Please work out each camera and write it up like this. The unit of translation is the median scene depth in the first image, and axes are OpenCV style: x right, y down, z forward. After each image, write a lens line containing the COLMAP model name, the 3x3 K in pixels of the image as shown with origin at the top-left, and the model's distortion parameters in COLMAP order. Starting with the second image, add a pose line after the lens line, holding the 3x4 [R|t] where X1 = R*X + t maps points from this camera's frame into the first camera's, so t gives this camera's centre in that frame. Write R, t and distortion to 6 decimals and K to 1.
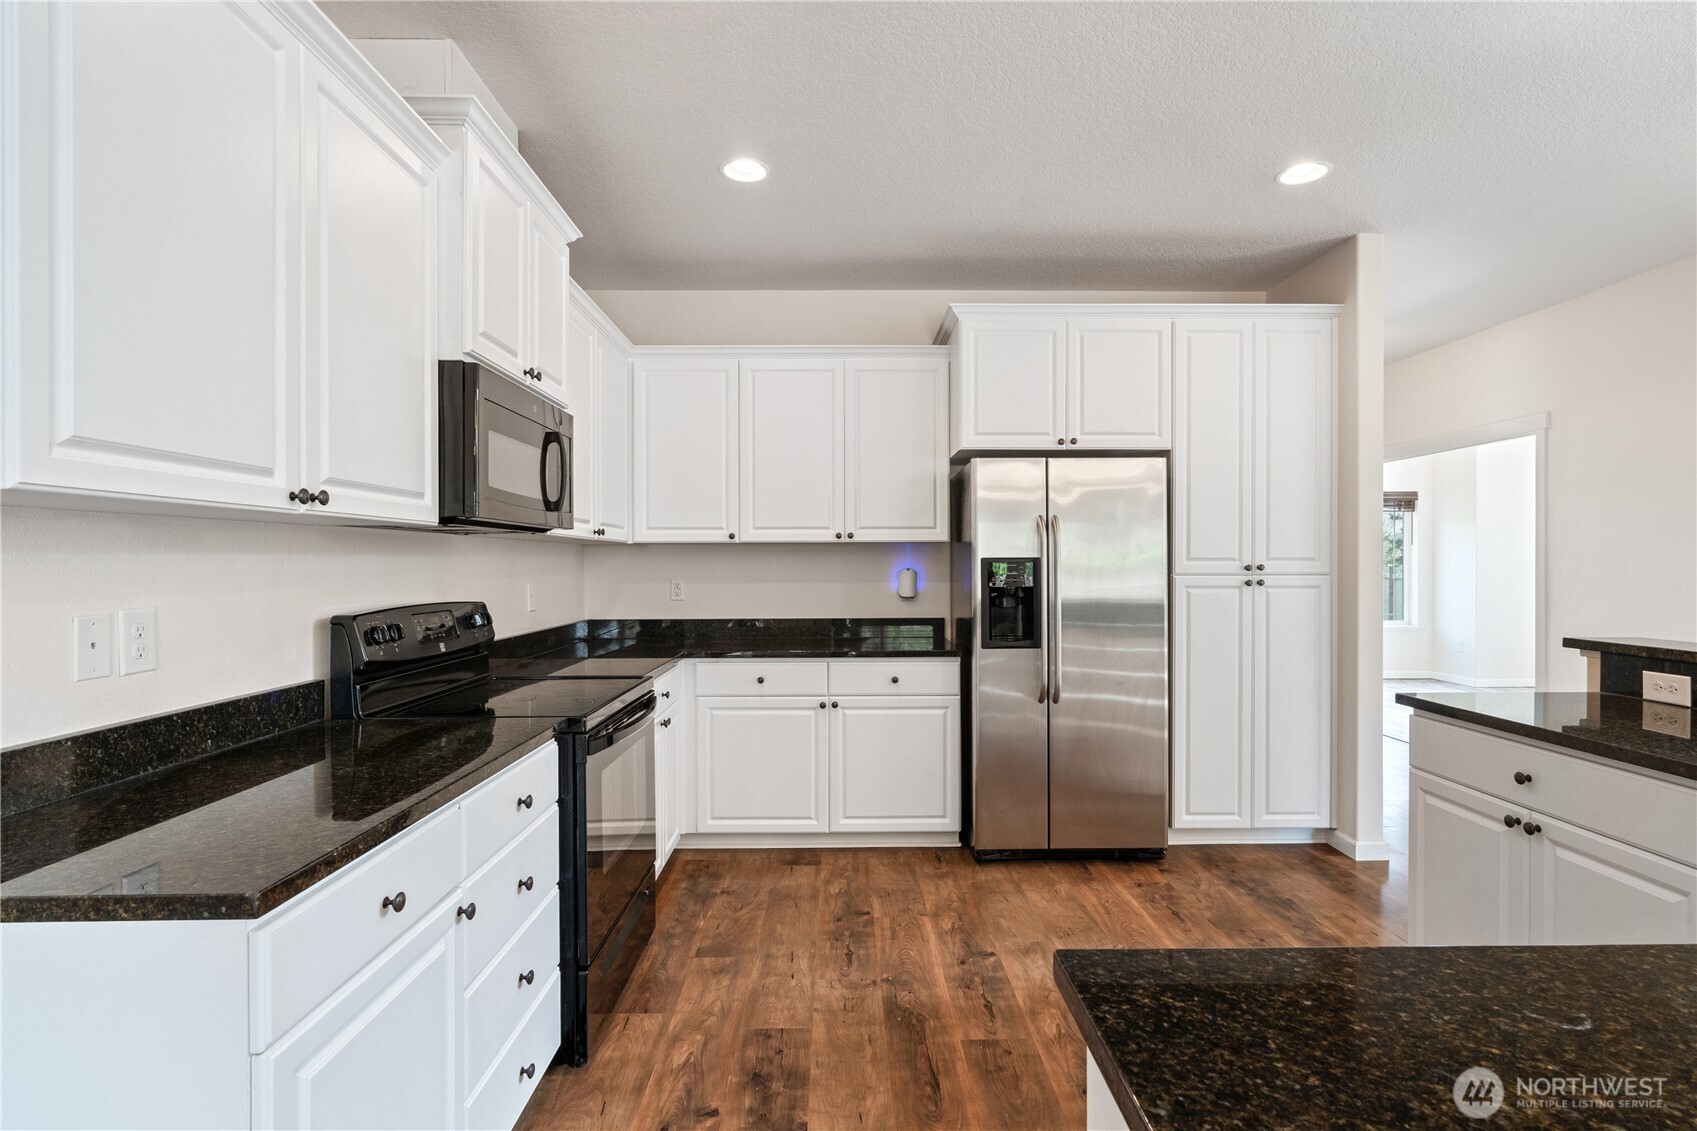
lens RADIAL K [[816.3, 0, 852.0], [0, 816.3, 566.7], [0, 0, 1]] dist [-0.004857, -0.000076]
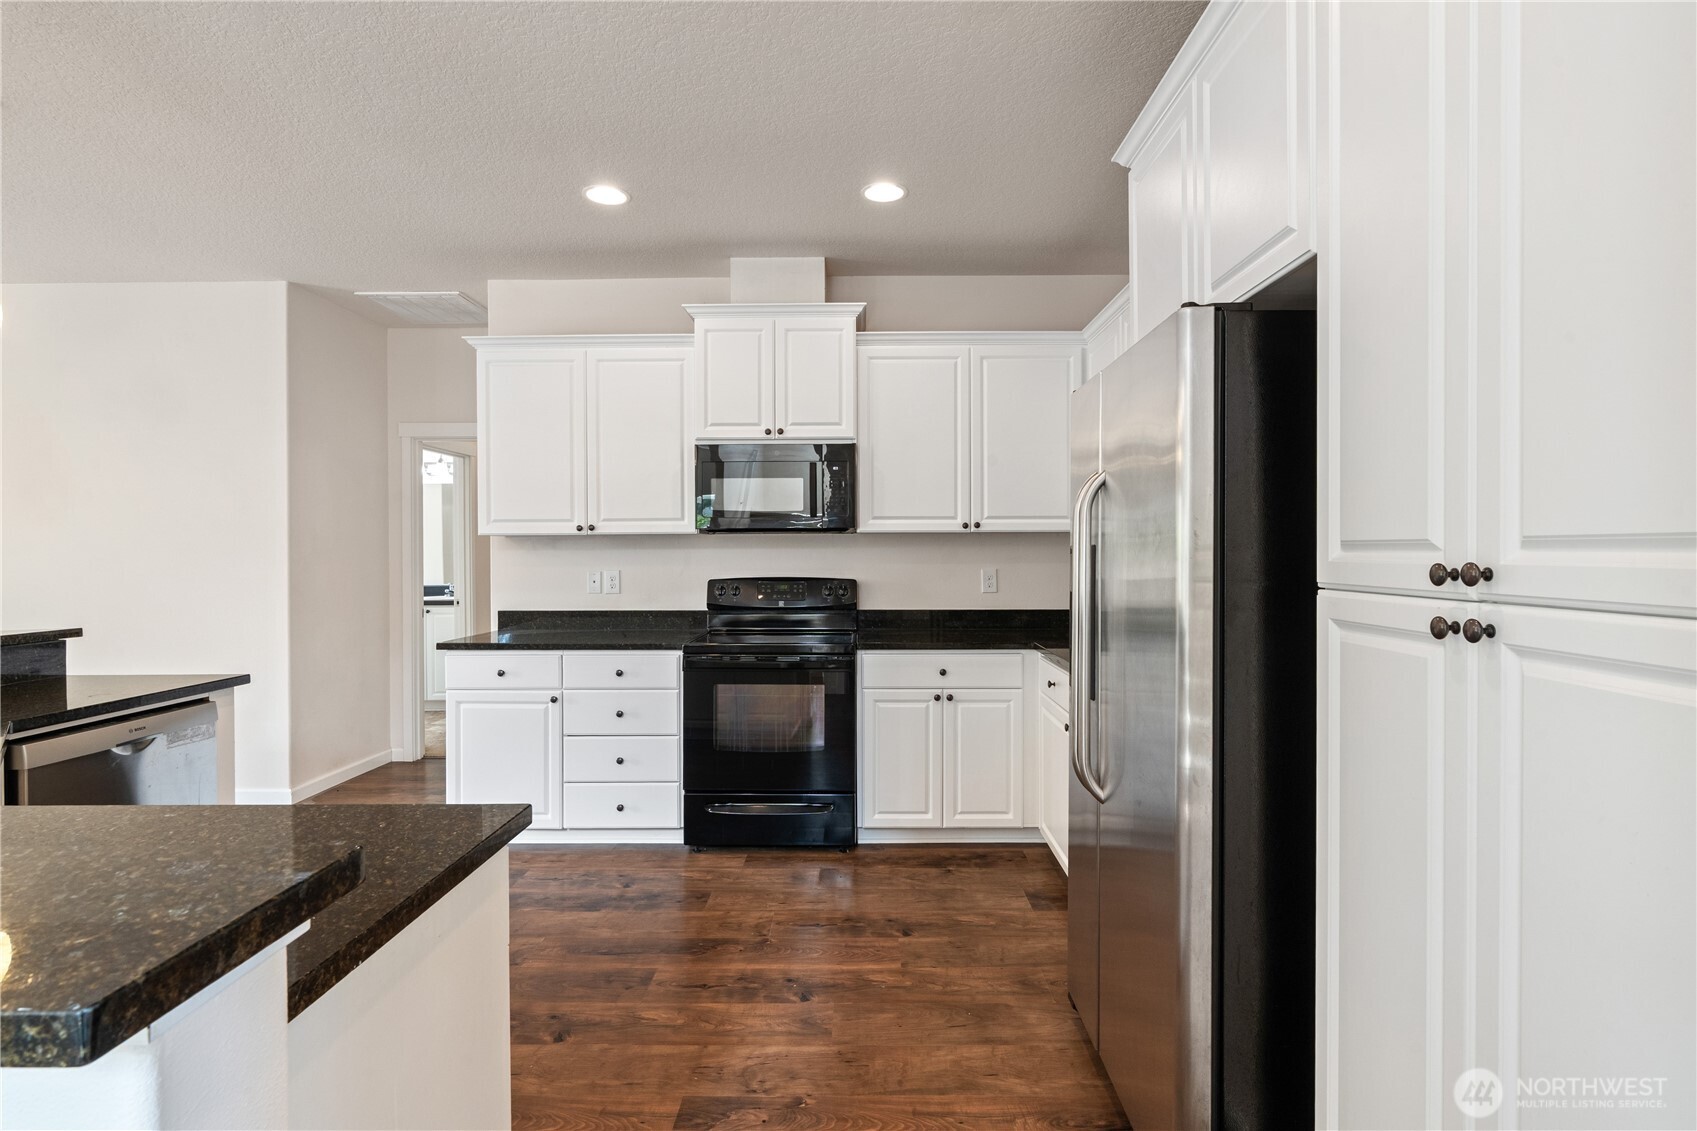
lens RADIAL K [[816.3, 0, 853.0], [0, 816.3, 558.0], [0, 0, 1]] dist [-0.004857, -0.000076]
pose [[-0.031841, 0.006784, -0.999470, 0.973358], [-0.006169, 0.999957, 0.006984, -0.006756], [0.999474, 0.006388, -0.031798, 1.001775]]
